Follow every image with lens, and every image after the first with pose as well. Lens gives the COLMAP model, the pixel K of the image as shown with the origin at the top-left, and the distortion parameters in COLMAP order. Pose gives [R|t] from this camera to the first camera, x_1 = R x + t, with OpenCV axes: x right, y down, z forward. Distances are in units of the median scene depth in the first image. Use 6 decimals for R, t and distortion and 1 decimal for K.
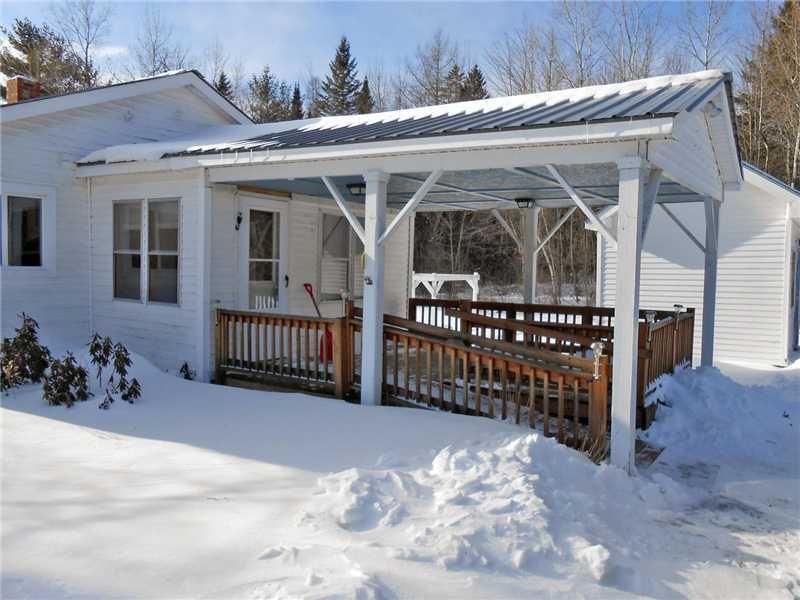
lens RADIAL K [[622.7, 0, 400.7], [0, 622.7, 285.3], [0, 0, 1]] dist [0.000405, 0.029852]
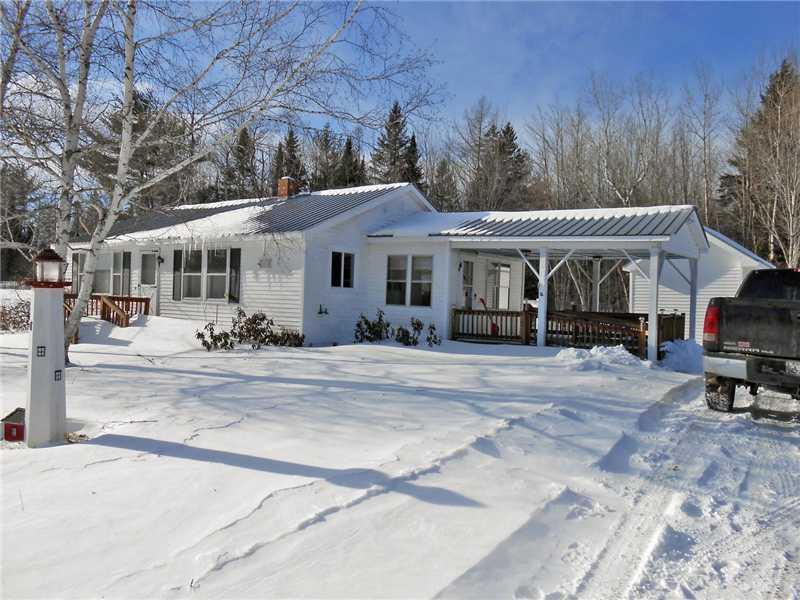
lens RADIAL K [[622.7, 0, 400.7], [0, 622.7, 285.3], [0, 0, 1]] dist [0.000405, 0.029852]
pose [[0.999809, 0.011857, -0.015547, -0.404754], [-0.012657, 0.998545, -0.052413, 0.066414], [0.014903, 0.052600, 0.998504, -1.003623]]
